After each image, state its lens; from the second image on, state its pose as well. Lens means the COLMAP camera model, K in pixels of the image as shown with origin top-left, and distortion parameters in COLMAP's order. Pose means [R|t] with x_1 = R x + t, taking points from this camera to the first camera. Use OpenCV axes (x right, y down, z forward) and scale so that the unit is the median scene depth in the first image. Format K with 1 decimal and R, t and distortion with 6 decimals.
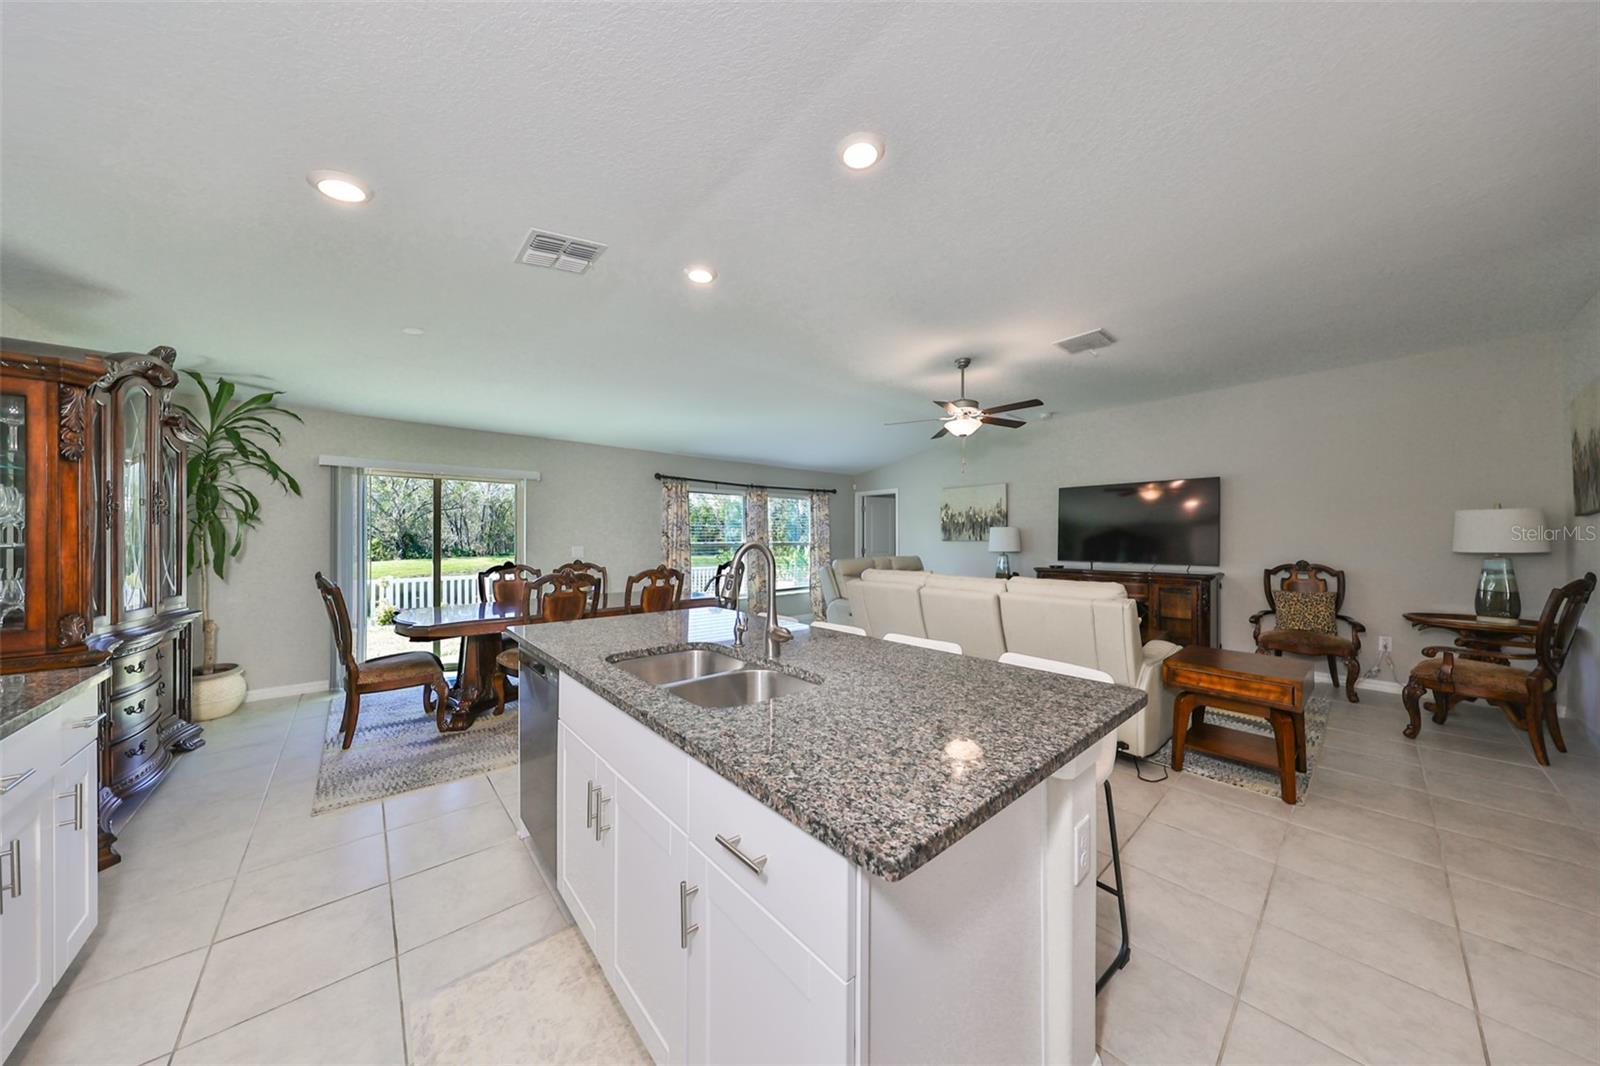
lens RADIAL K [[509.6, 0, 774.8], [0, 509.6, 536.6], [0, 0, 1]] dist [-0.000592, -0.000061]
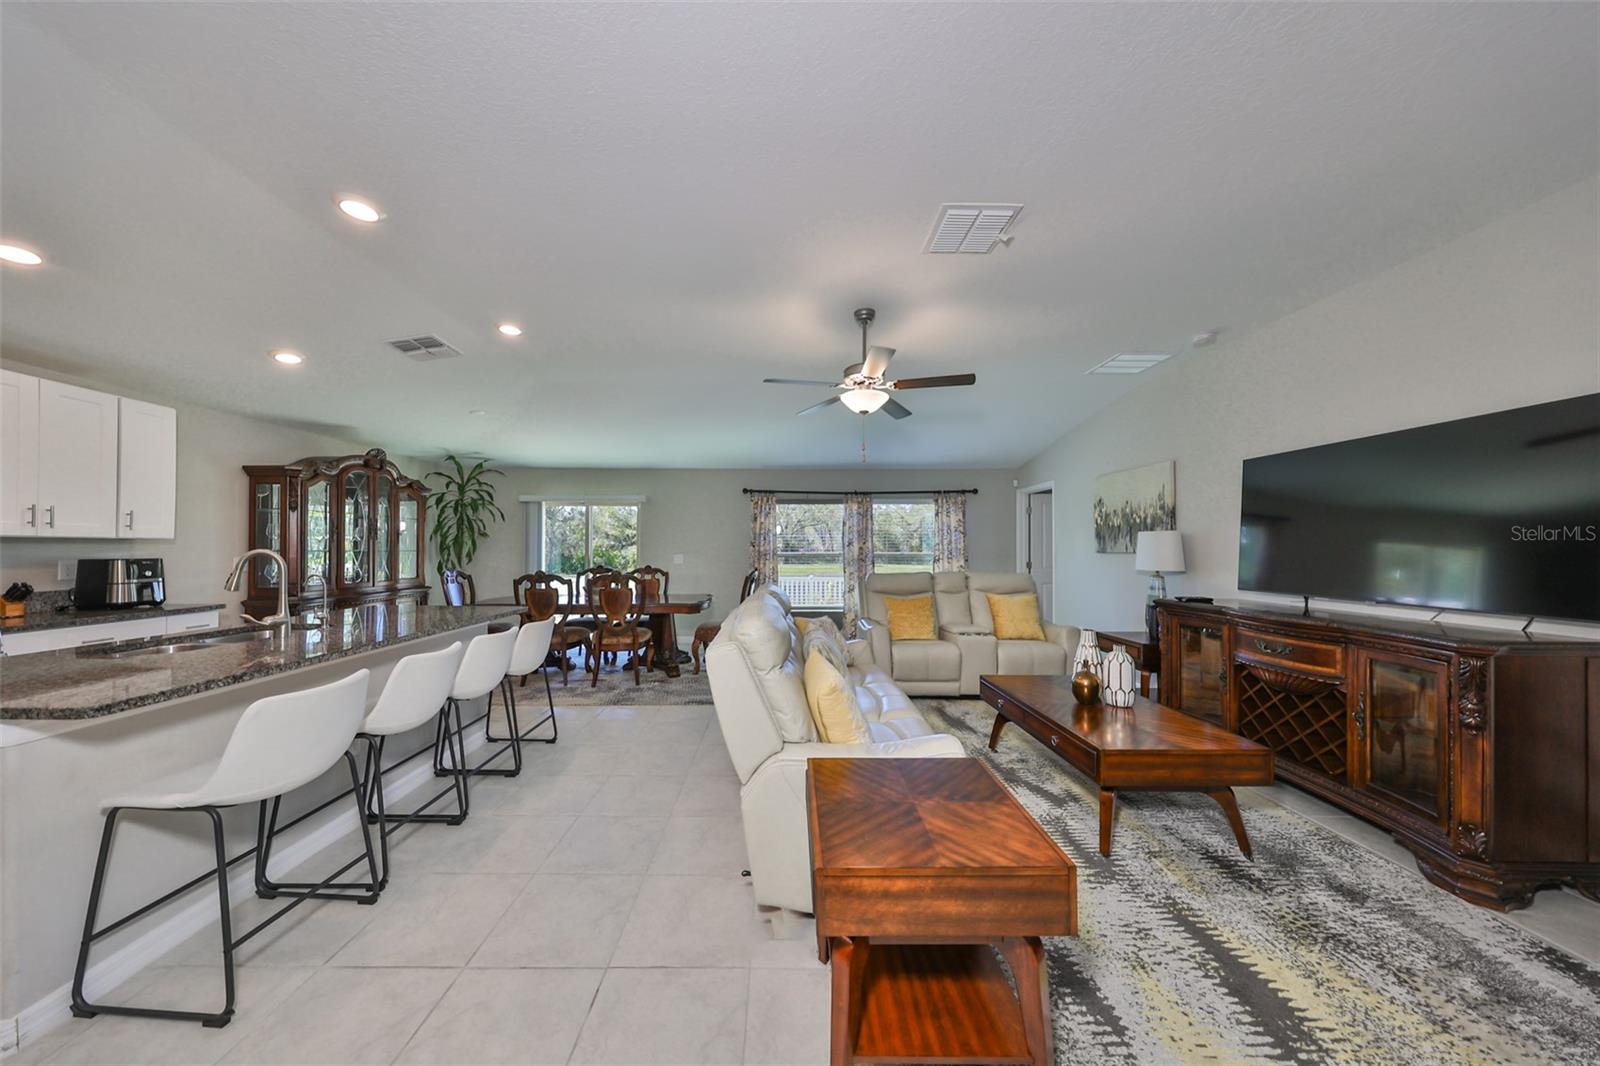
lens RADIAL K [[488.7, 0, 771.3], [0, 488.7, 542.9], [0, 0, 1]] dist [0.000060, 0.000010]
pose [[0.757152, -0.003810, -0.653227, 0.639396], [0.000257, 0.999985, -0.005535, -0.001925], [0.653239, 0.004023, 0.757141, 0.317955]]
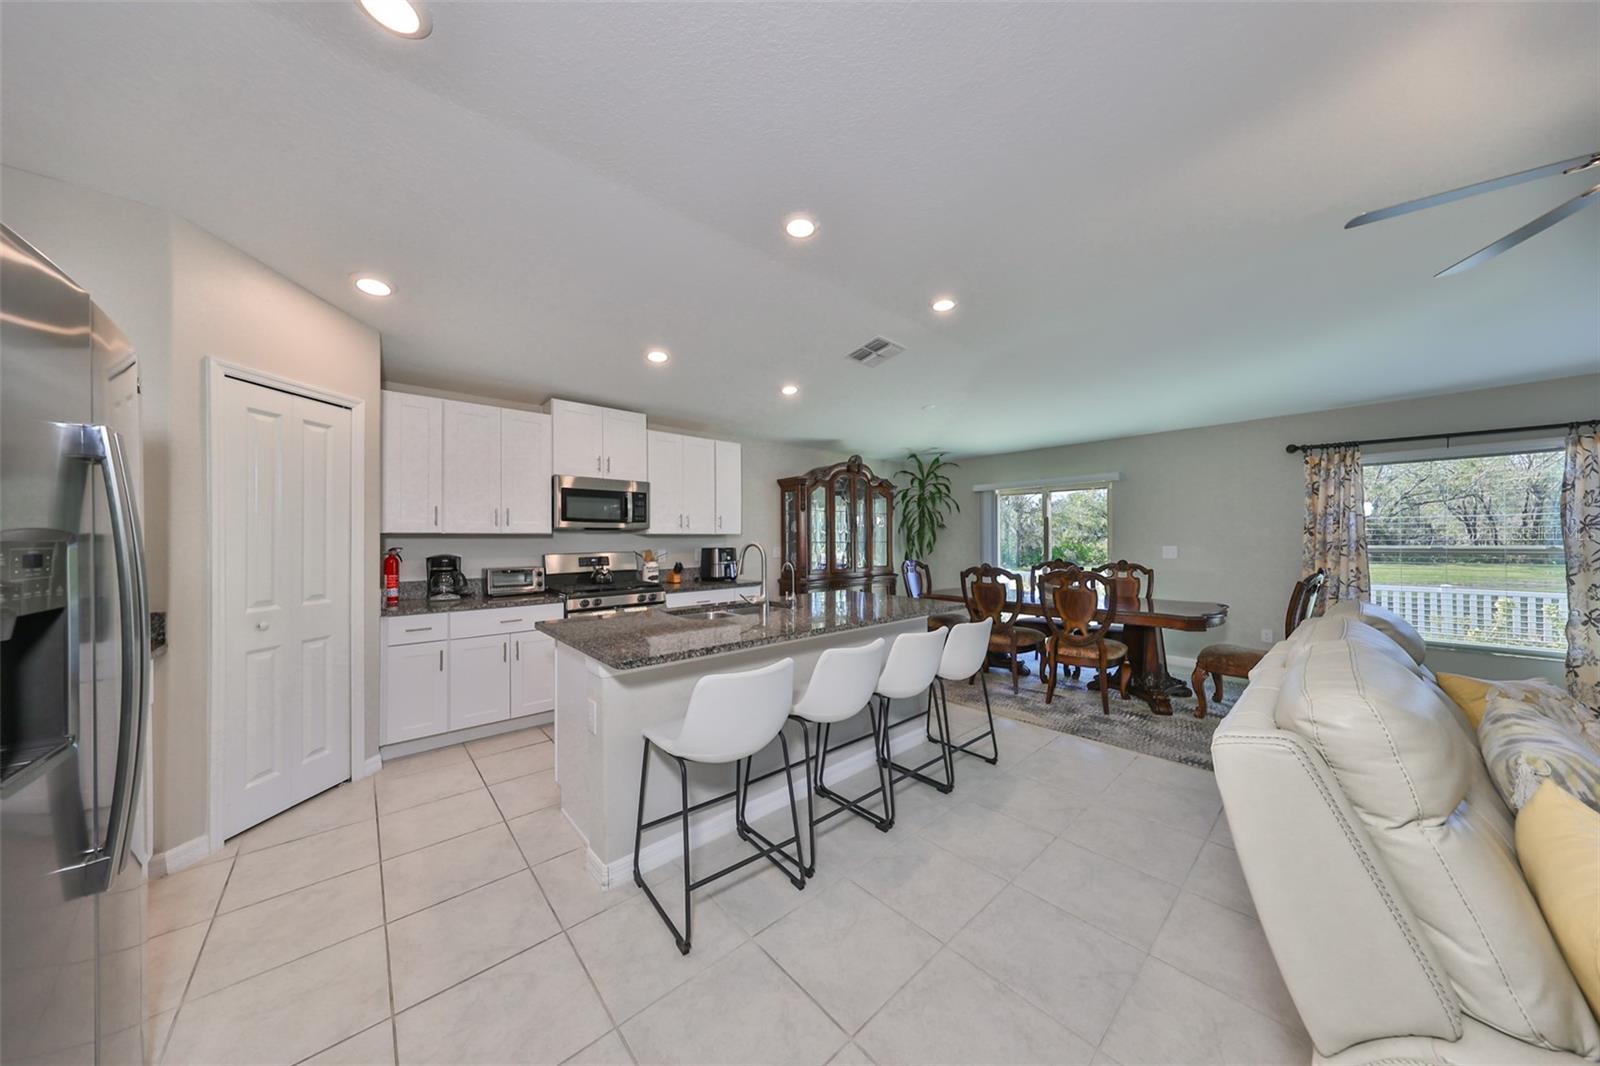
lens RADIAL K [[492.7, 0, 813.8], [0, 492.7, 535.8], [0, 0, 1]] dist [-0.000800, -0.000056]
pose [[0.039664, -0.006085, -0.999195, 0.550492], [0.010635, 0.999927, -0.005667, -0.001133], [0.999156, -0.010402, 0.039726, 0.399562]]
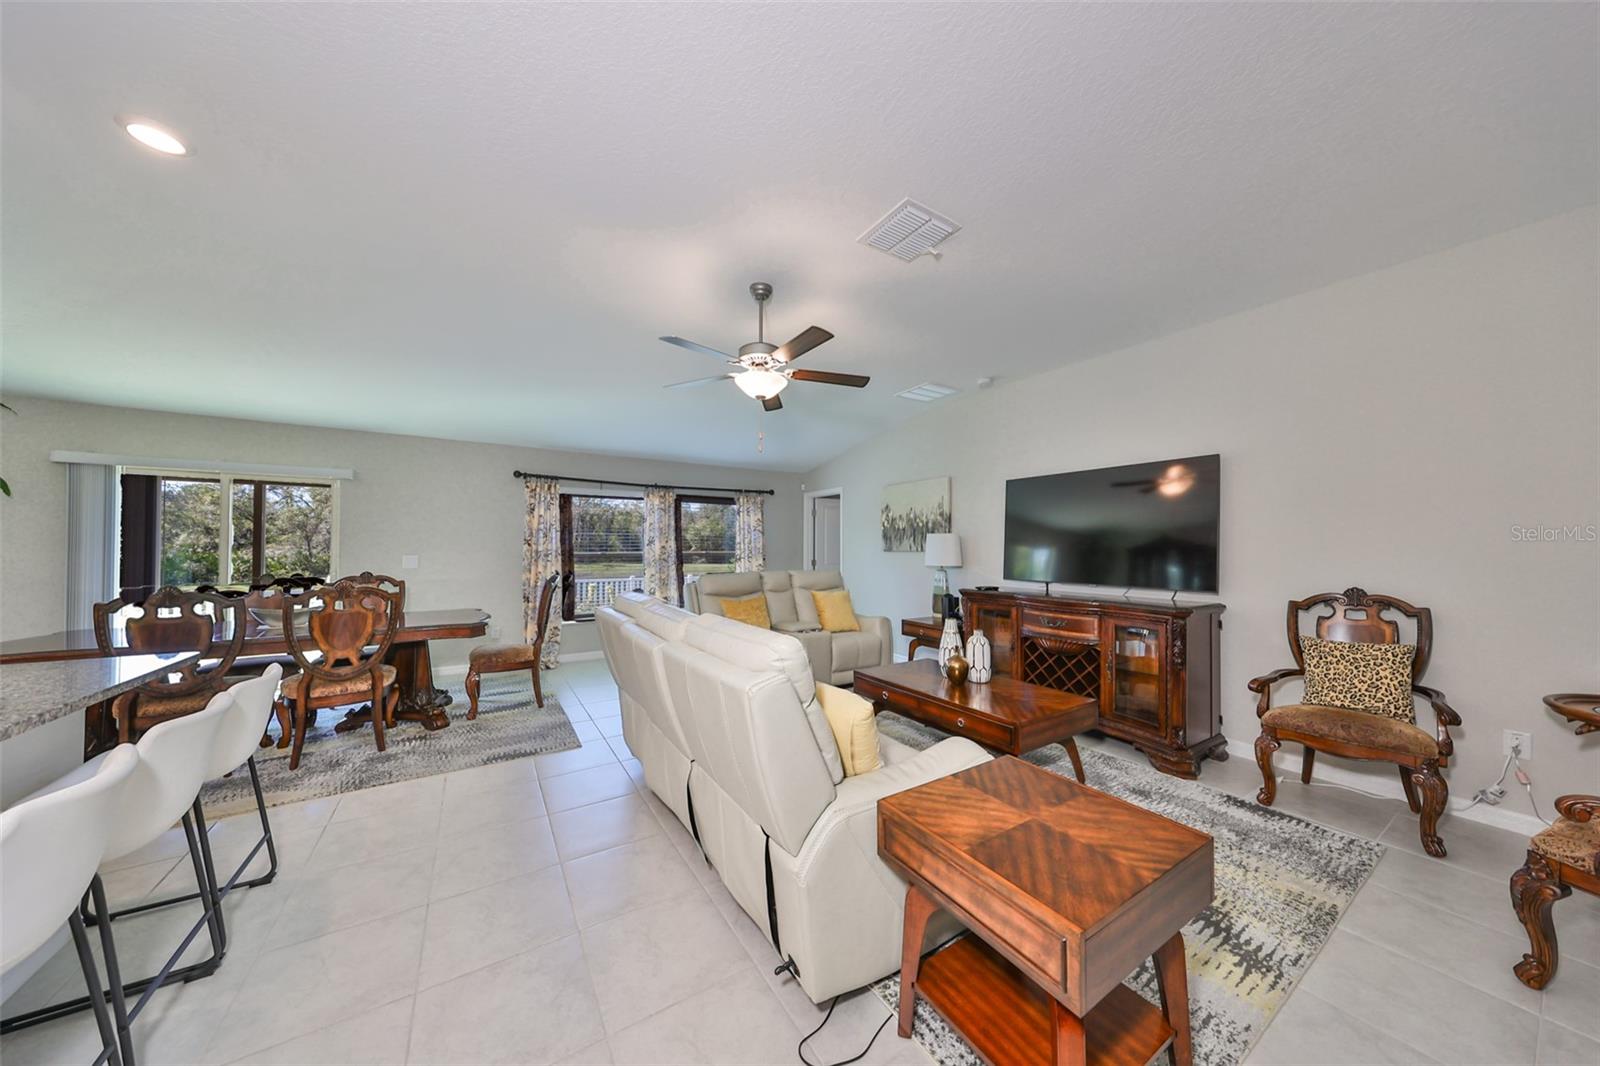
lens RADIAL K [[503.3, 0, 779.3], [0, 503.3, 540.4], [0, 0, 1]] dist [-0.000013, -0.000034]
pose [[0.988282, 0.002136, -0.152624, 0.430813], [-0.003665, 0.999946, -0.009737, -0.000677], [0.152595, 0.010182, 0.988236, 0.295453]]
